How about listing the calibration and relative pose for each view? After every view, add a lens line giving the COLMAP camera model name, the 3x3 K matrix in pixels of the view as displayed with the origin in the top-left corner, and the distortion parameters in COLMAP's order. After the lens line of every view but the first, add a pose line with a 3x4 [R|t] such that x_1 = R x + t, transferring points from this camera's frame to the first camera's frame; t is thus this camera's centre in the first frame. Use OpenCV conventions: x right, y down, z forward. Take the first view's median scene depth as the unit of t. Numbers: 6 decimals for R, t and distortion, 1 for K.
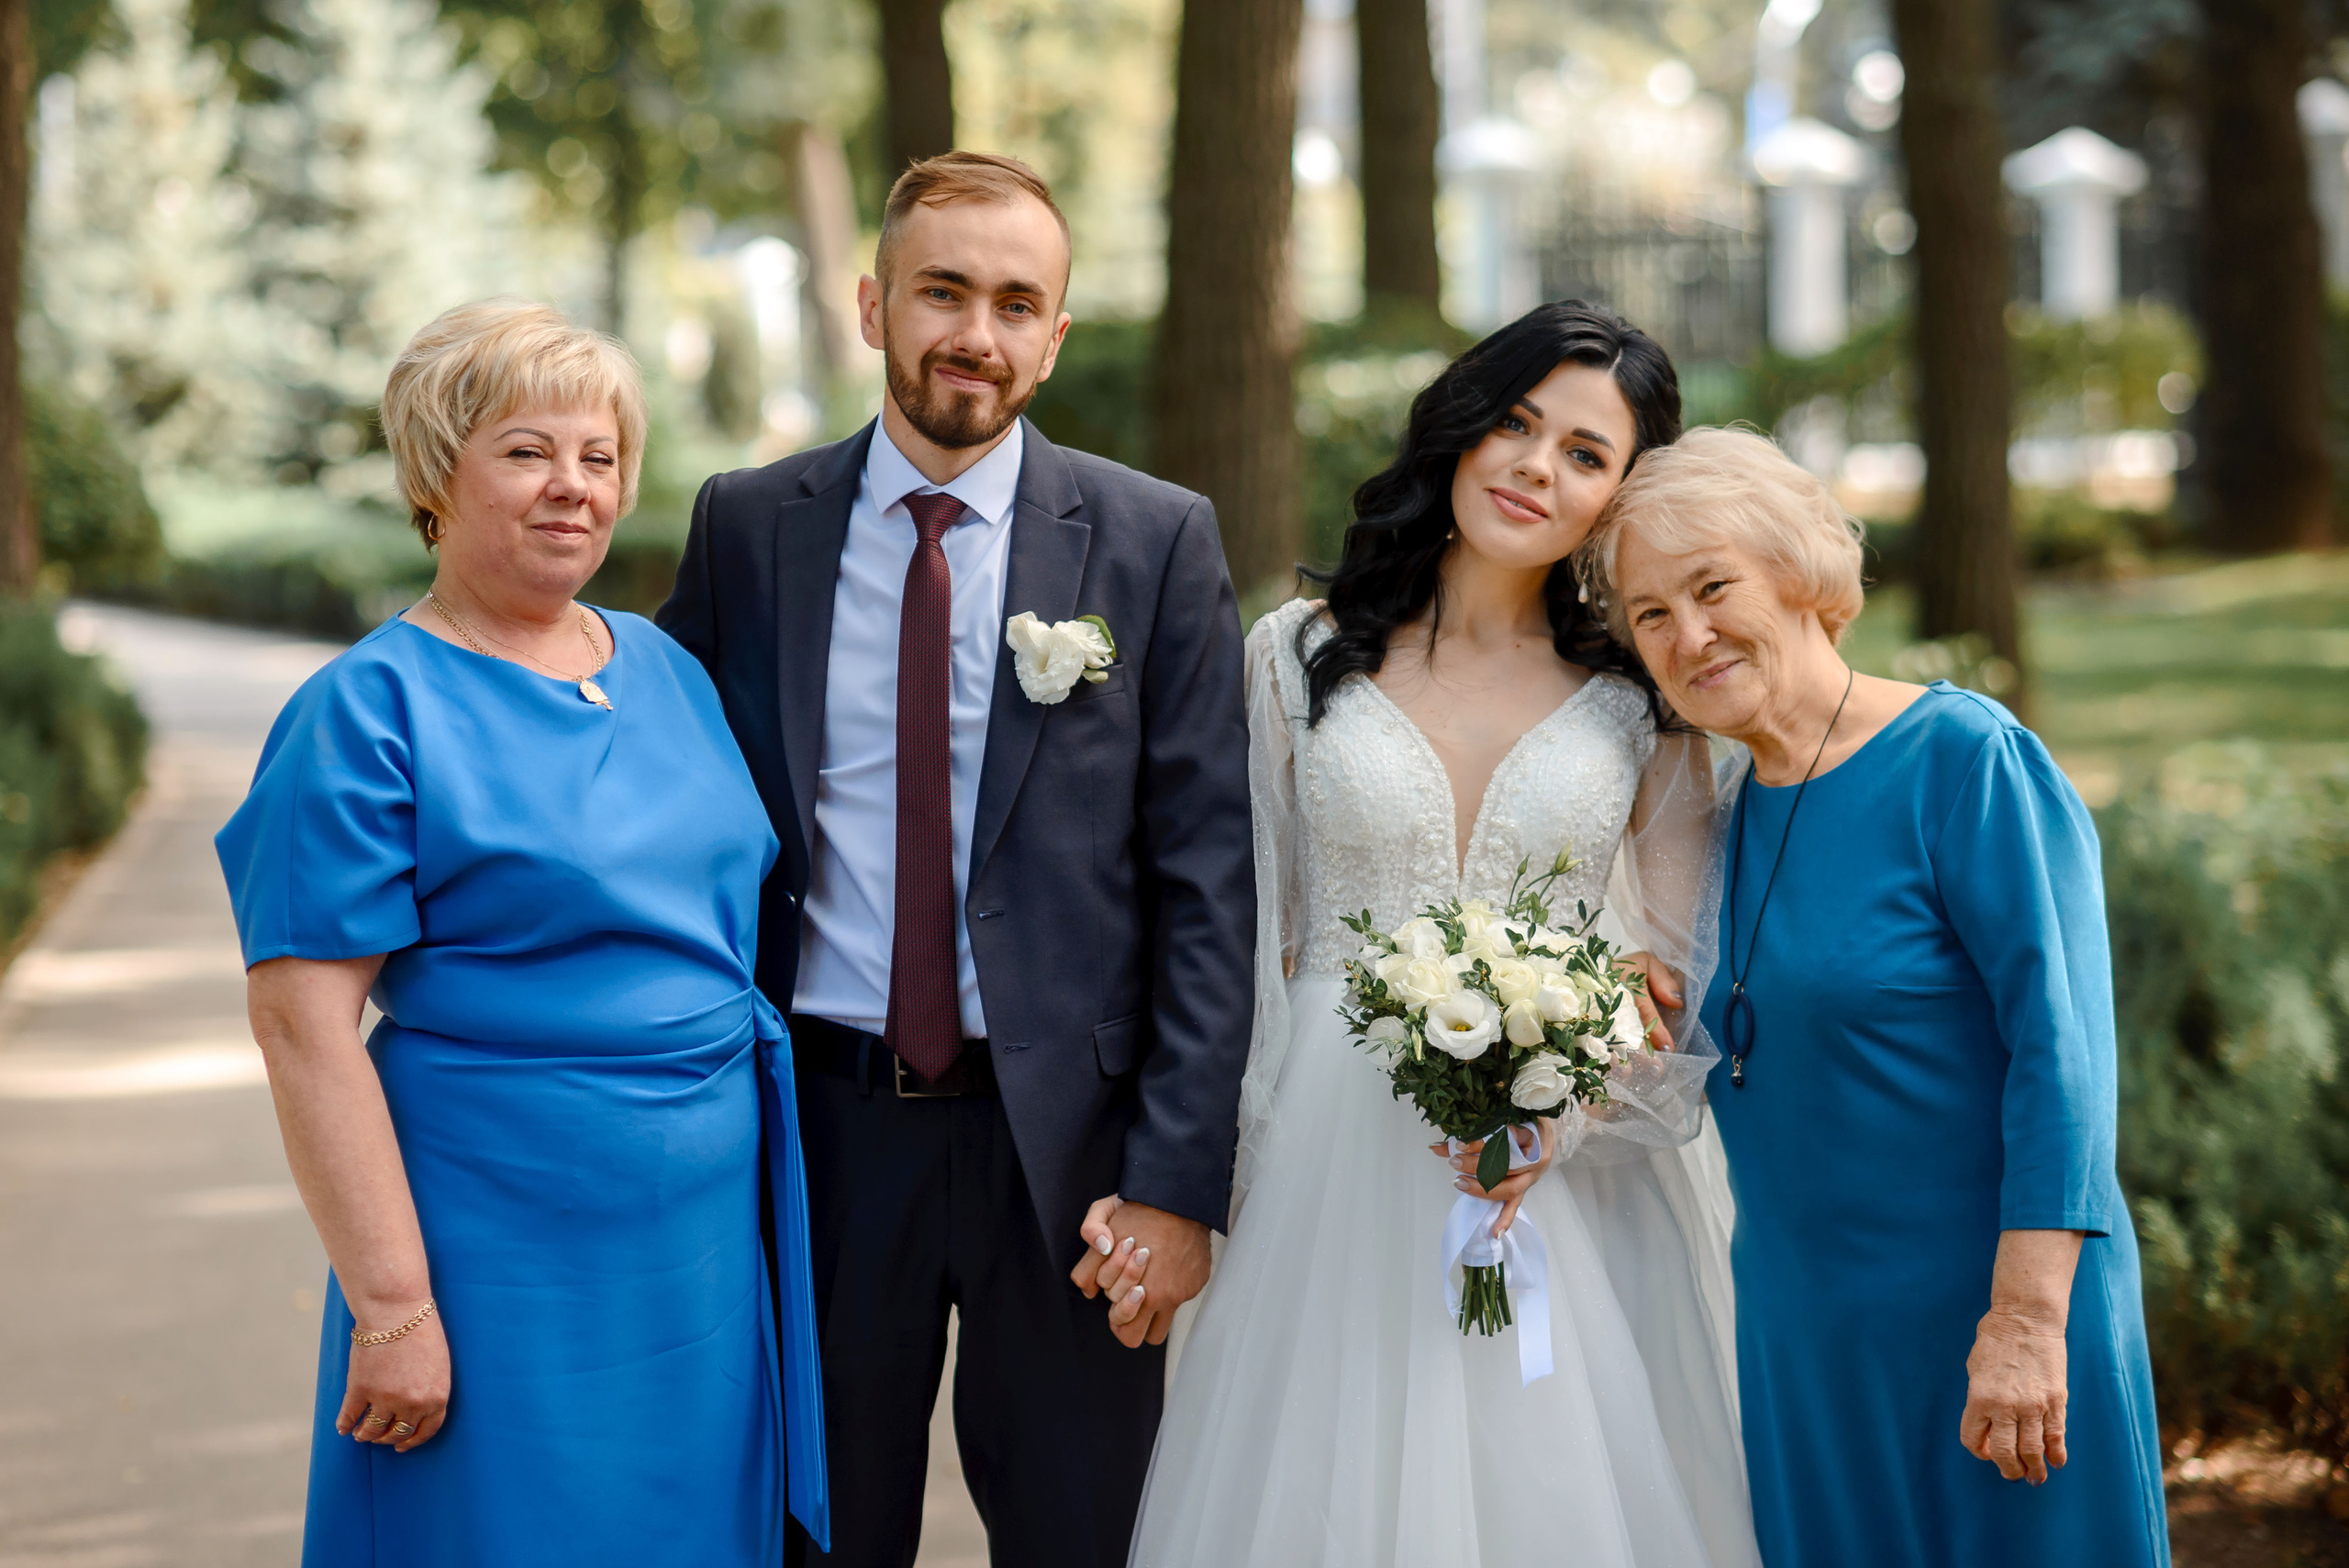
lens RADIAL K [[5727.7, 0, 1174.5], [0, 5727.7, 784.0], [0, 0, 1]] dist [-0.012673, -0.910888]
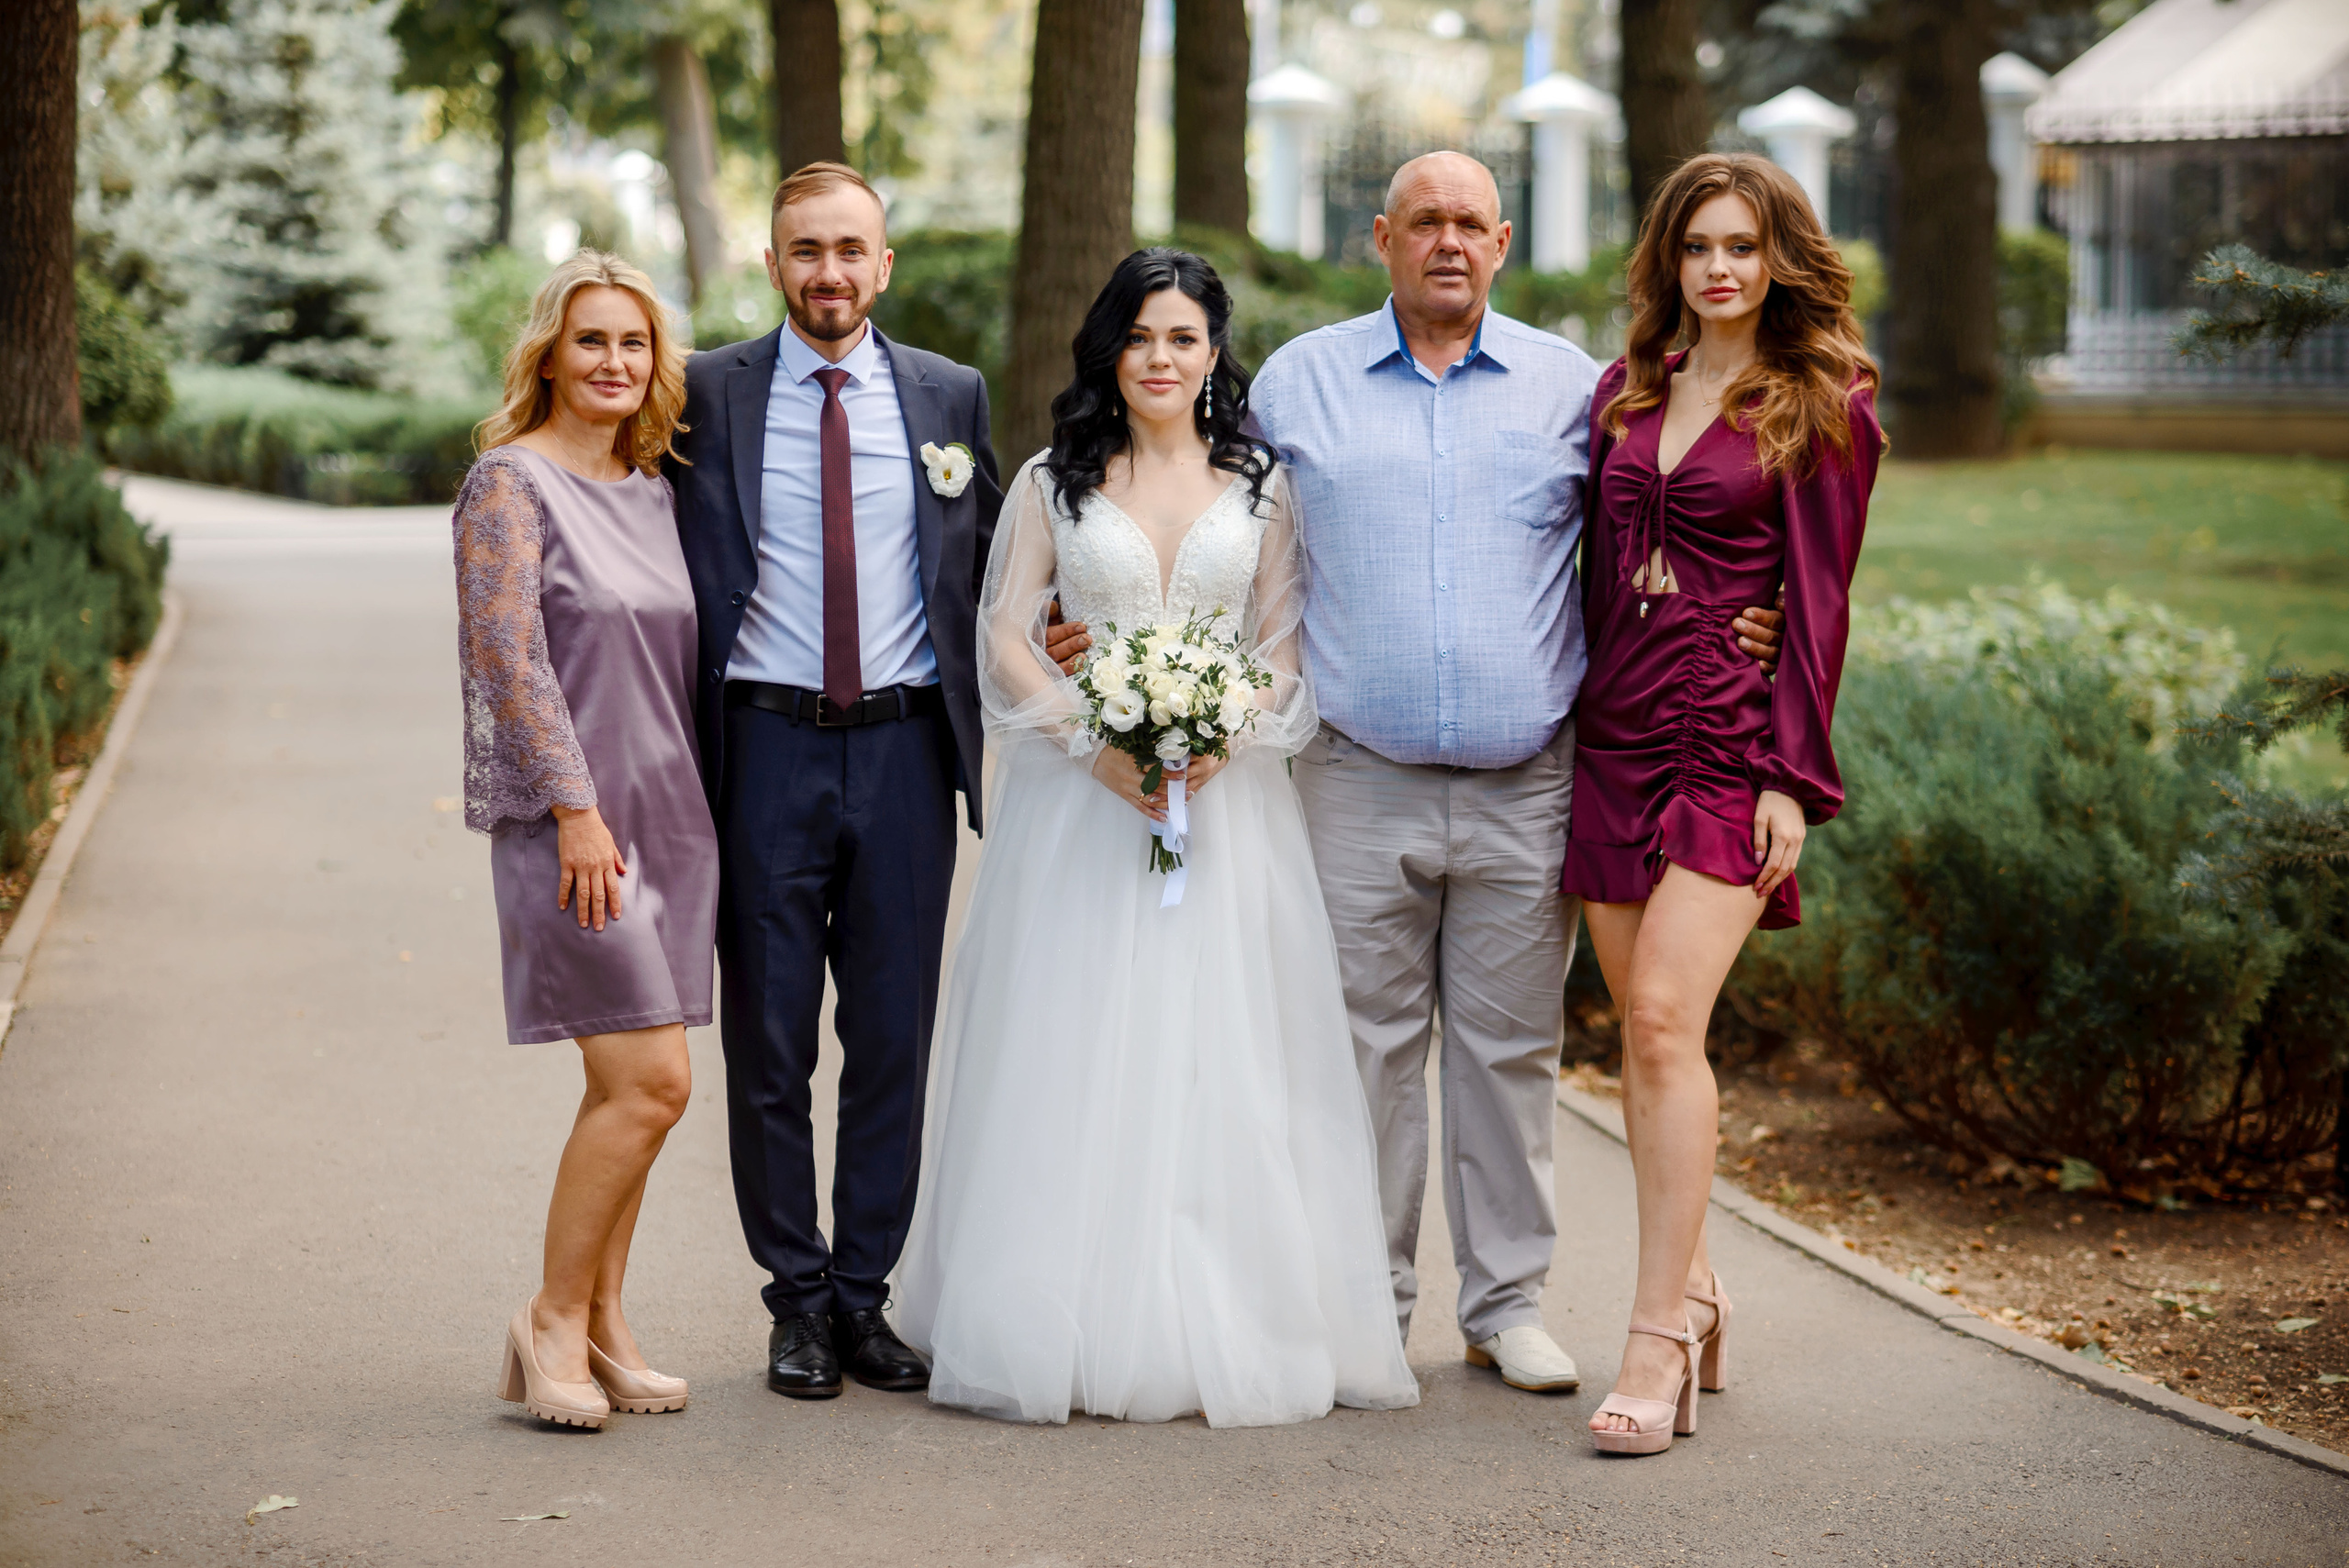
lens RADIAL K [[5675.2, 0, 1174.5], [0, 5675.2, 784.0], [0, 0, 1]] dist [0.011728, -0.840131]
pose [[0.999019, 0.020411, 0.039302, -0.009805], [-0.021149, 0.999606, 0.018449, 0.008266], [-0.038910, -0.019262, 0.999057, -0.146325]]
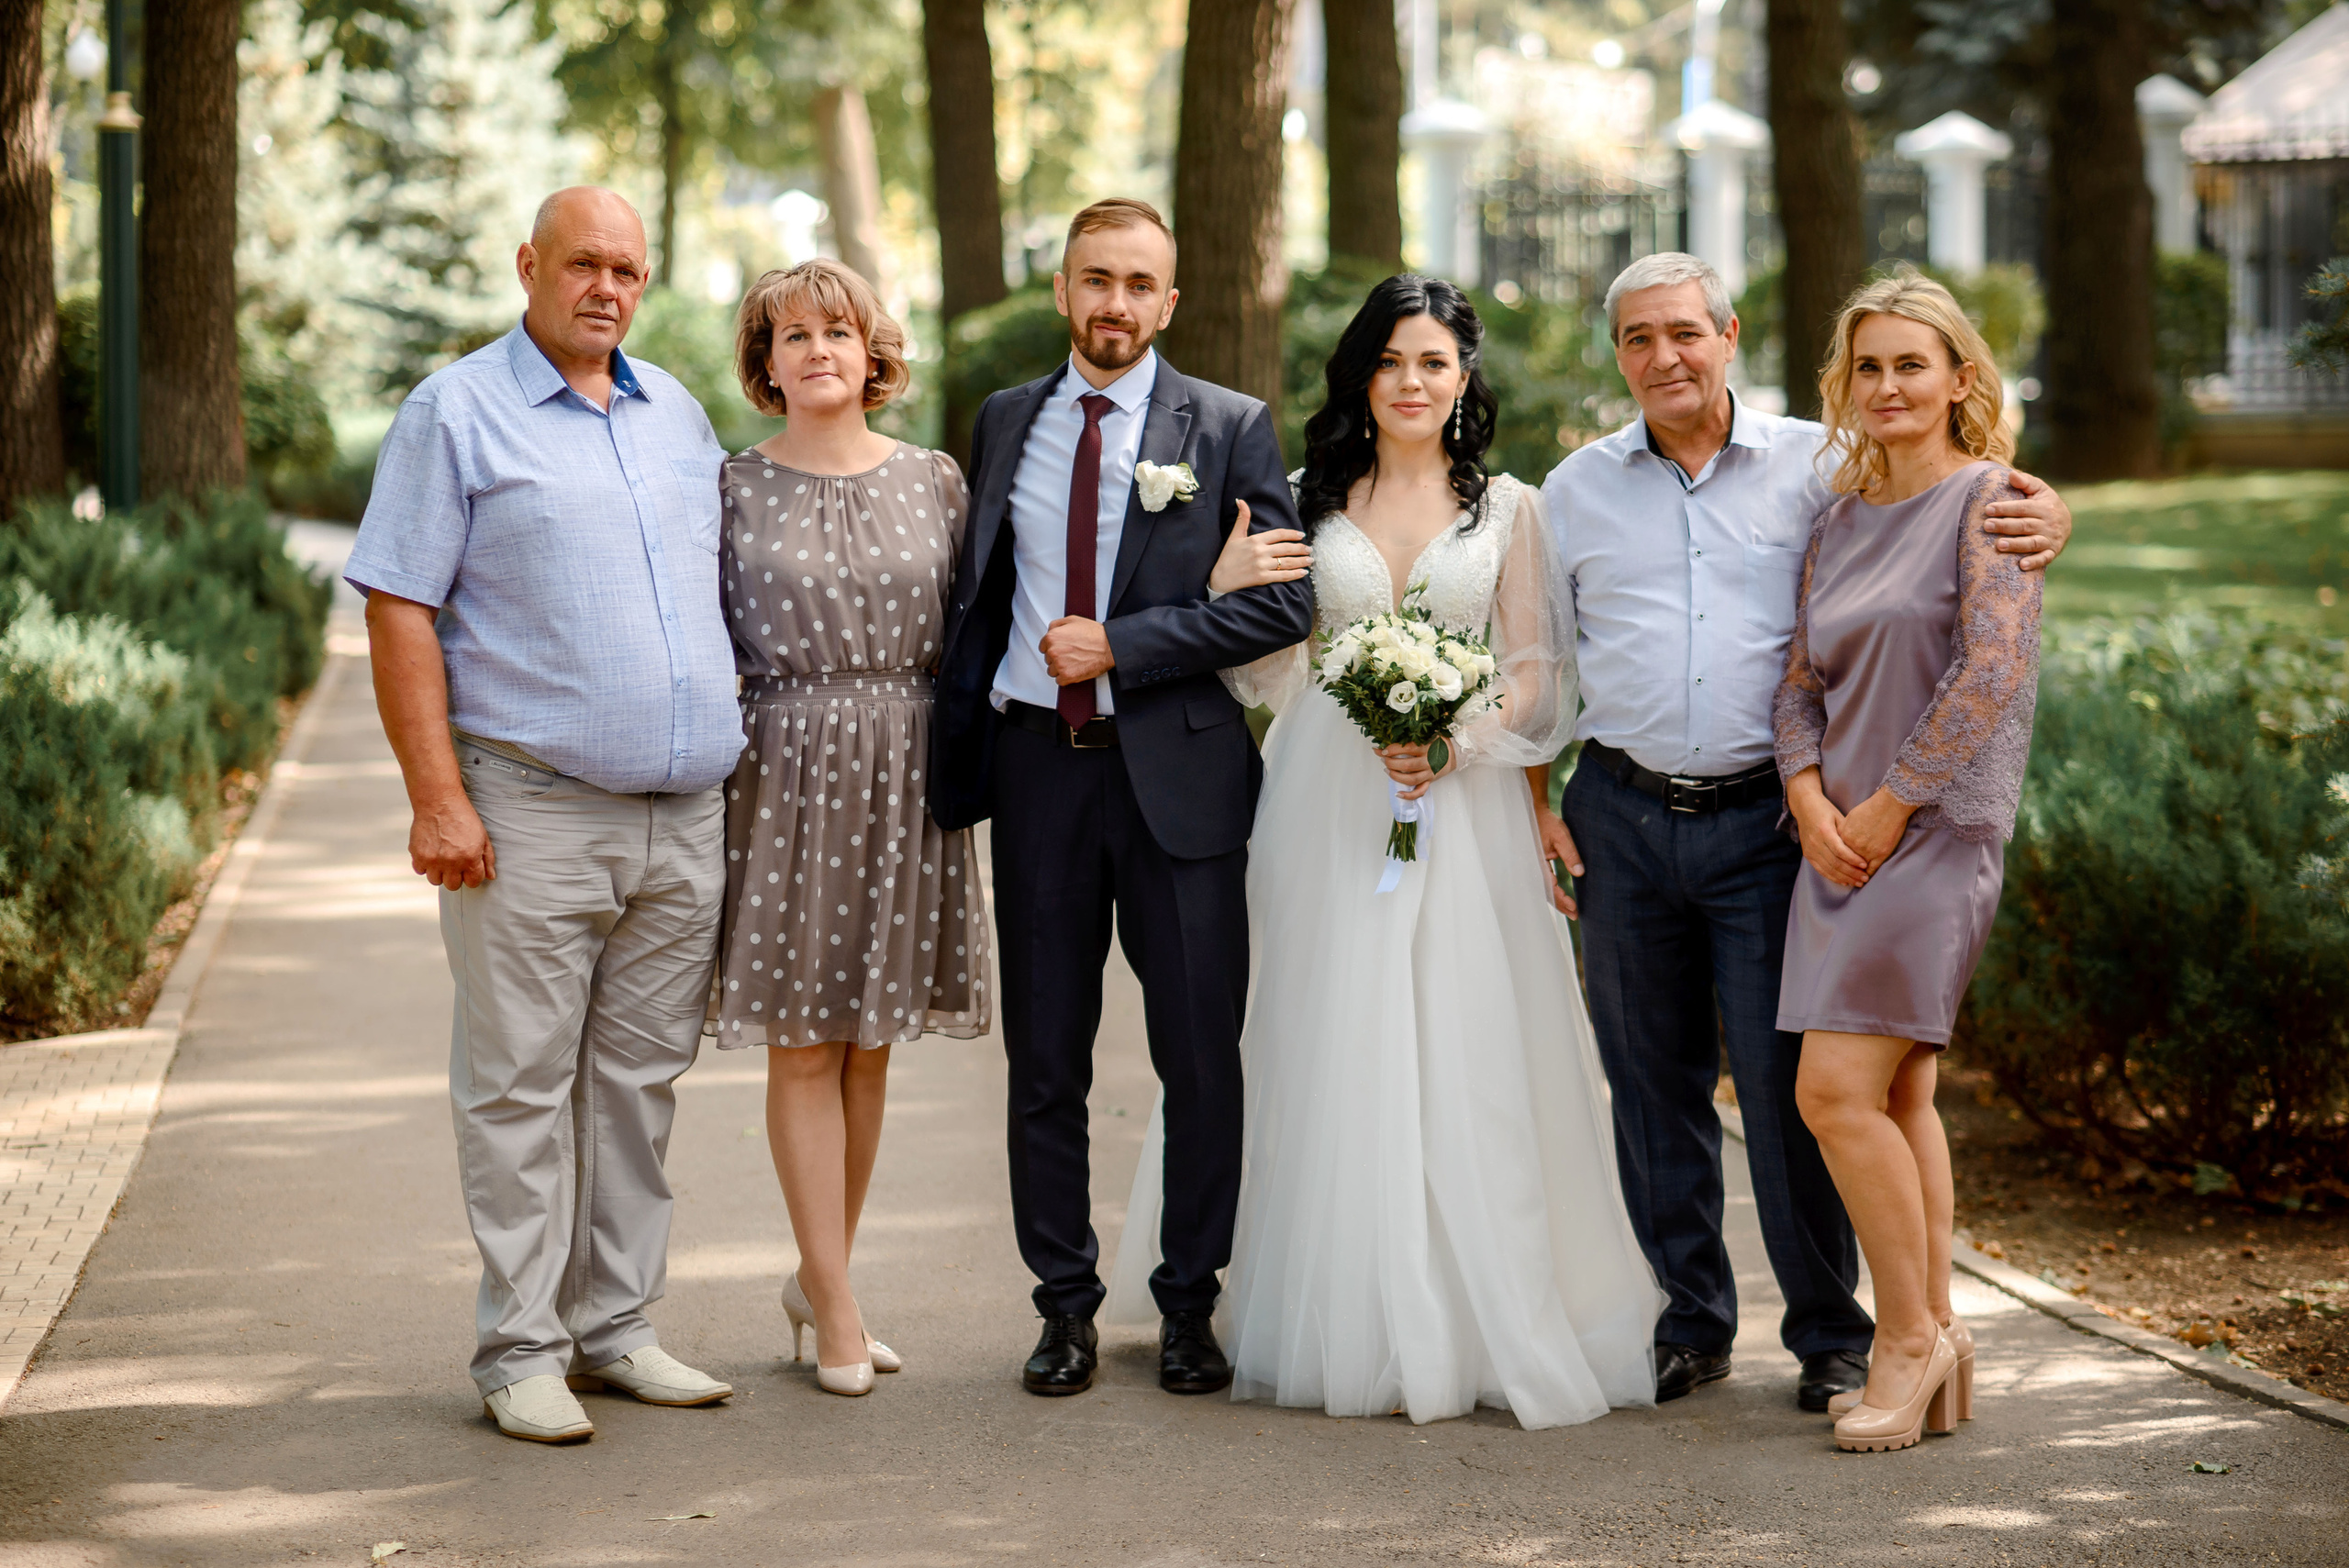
lens RADIAL K [[5727.7, 0, 1174.5], [0, 5727.7, 784.0], [0, 0, 1]] dist [-0.012673, -0.910888]
pose [[0.999930, 0.009477, 0.007042, -0.006150], [-0.009560, 0.999885, 0.011766, 0.009953], [-0.006929, -0.011833, 0.999906, -0.158766]]
